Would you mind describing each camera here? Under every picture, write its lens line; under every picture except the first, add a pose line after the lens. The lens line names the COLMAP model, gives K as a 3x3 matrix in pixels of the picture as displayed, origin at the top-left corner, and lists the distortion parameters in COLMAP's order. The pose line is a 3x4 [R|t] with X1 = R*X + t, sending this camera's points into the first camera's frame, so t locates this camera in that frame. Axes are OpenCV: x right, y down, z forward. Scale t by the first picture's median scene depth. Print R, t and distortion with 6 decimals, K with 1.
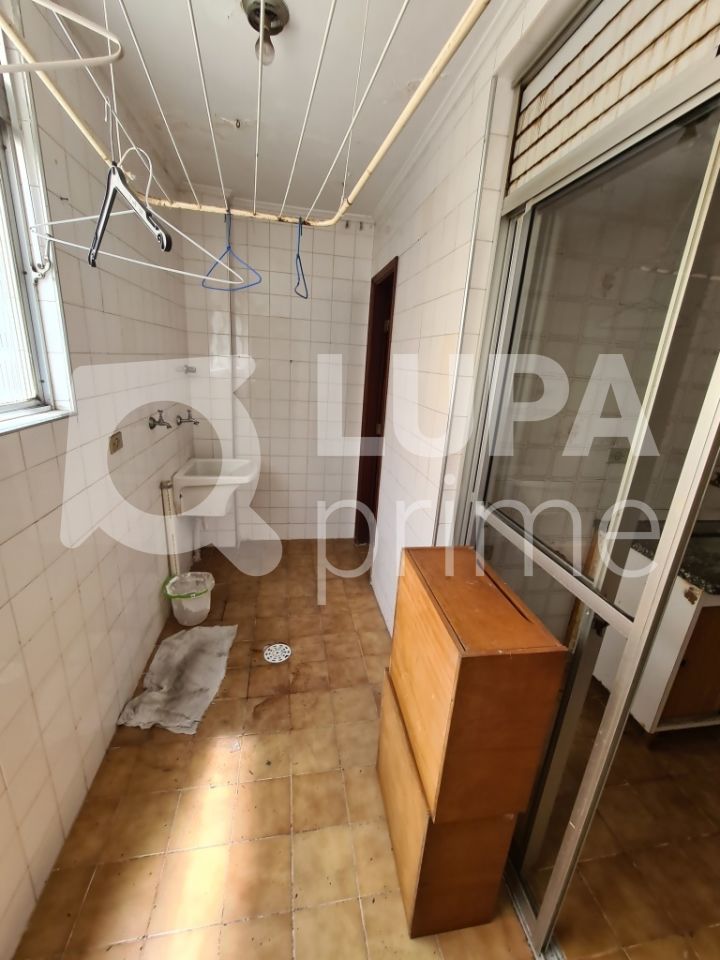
lens RADIAL K [[392.1, 0, 357.0], [0, 392.1, 480.2], [0, 0, 1]] dist [-0.003773, 0.000853]
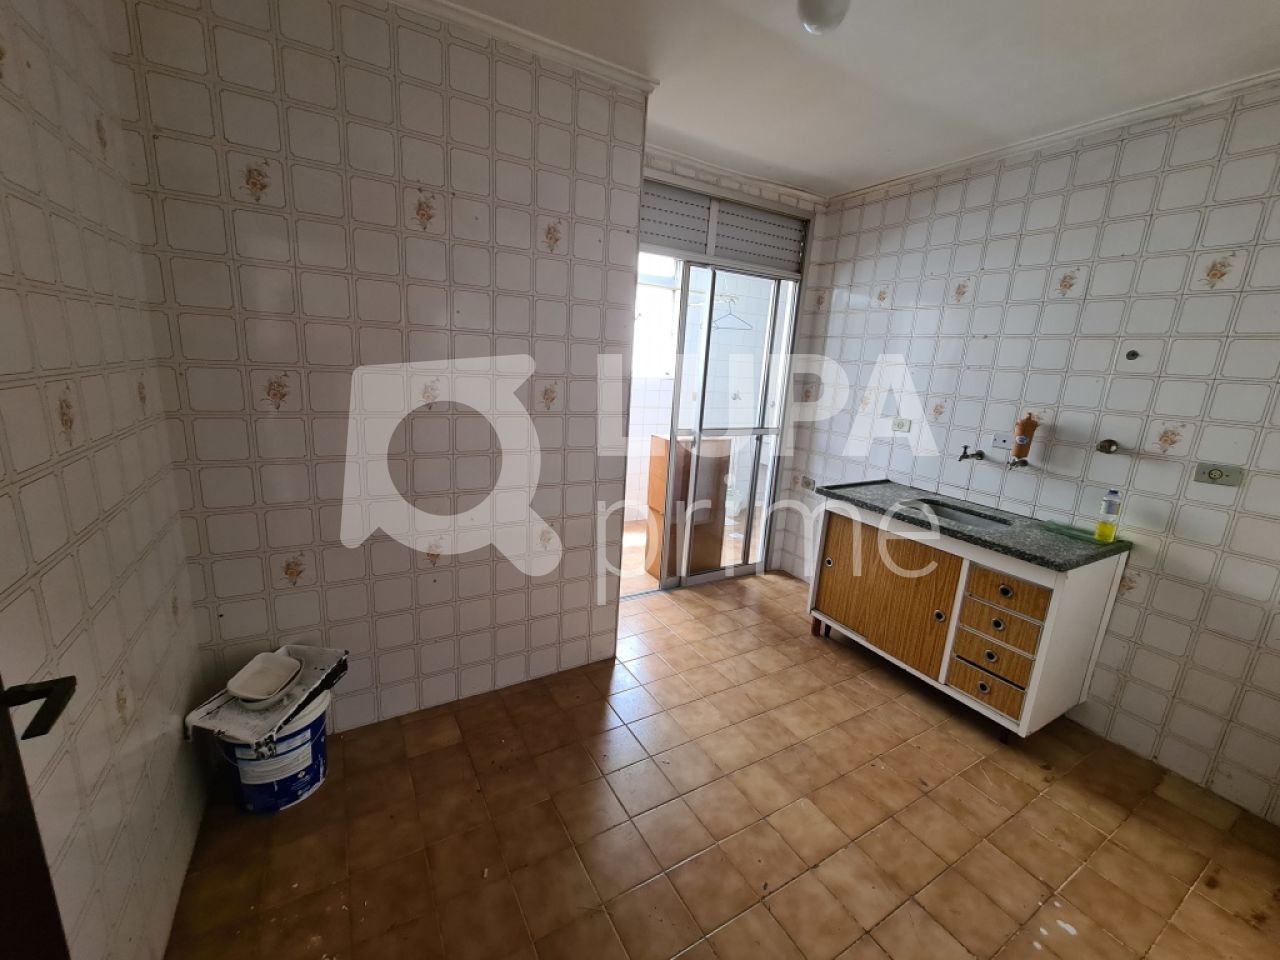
lens RADIAL K [[522.8, 0, 642.2], [0, 522.8, 478.5], [0, 0, 1]] dist [-0.003773, 0.000853]
pose [[0.352397, 0.183252, -0.917734, 1.712797], [-0.319399, 0.945311, 0.066113, 0.220932], [0.879659, 0.269825, 0.391655, -0.268058]]
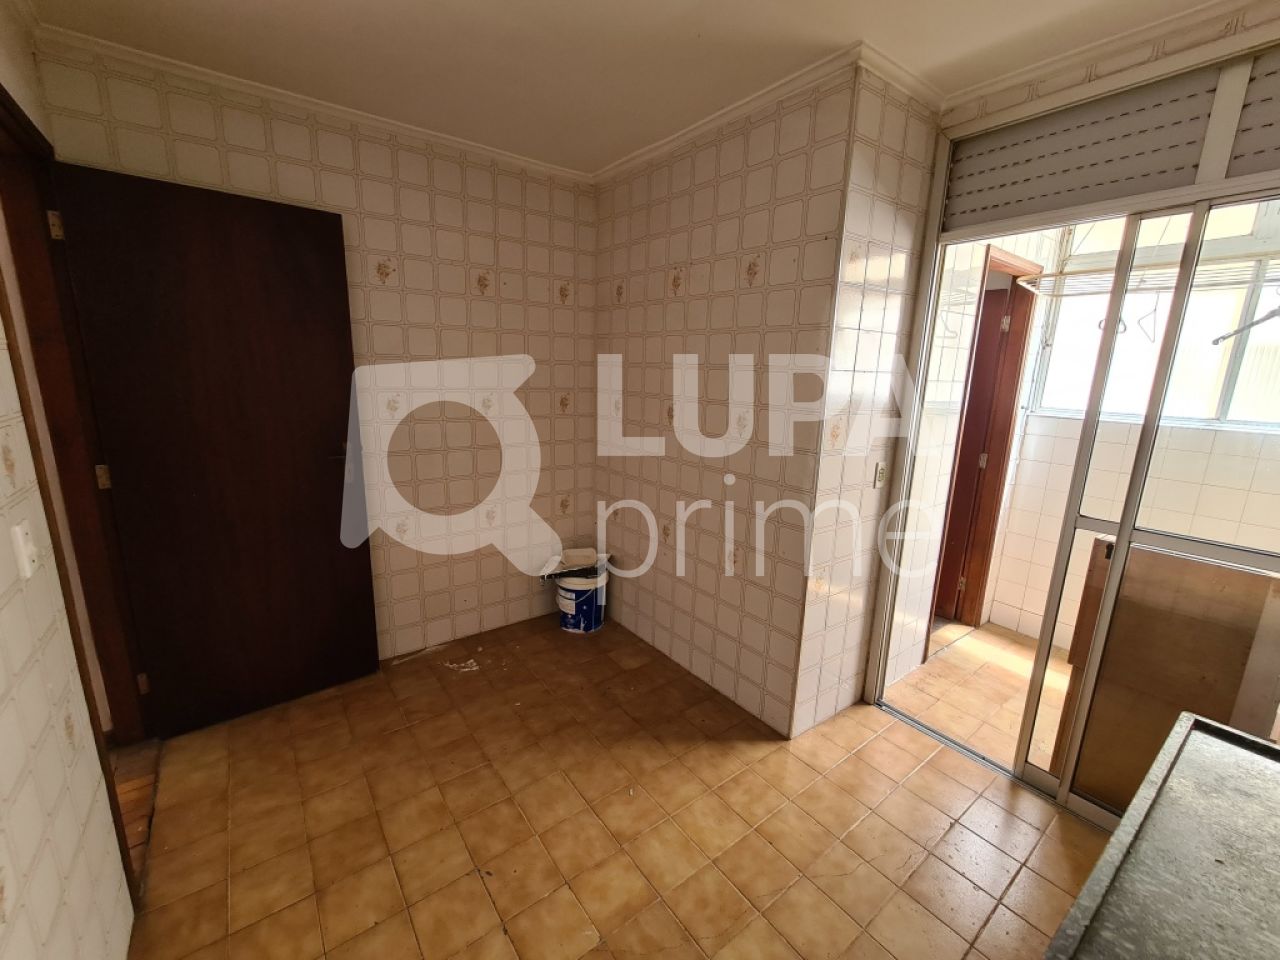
lens RADIAL K [[522.8, 0, 642.4], [0, 522.8, 478.2], [0, 0, 1]] dist [-0.003773, 0.000853]
pose [[-0.888296, 0.021017, -0.458791, 1.338876], [-0.203860, 0.877107, 0.434885, -0.137405], [0.411548, 0.479836, -0.774846, 0.750044]]
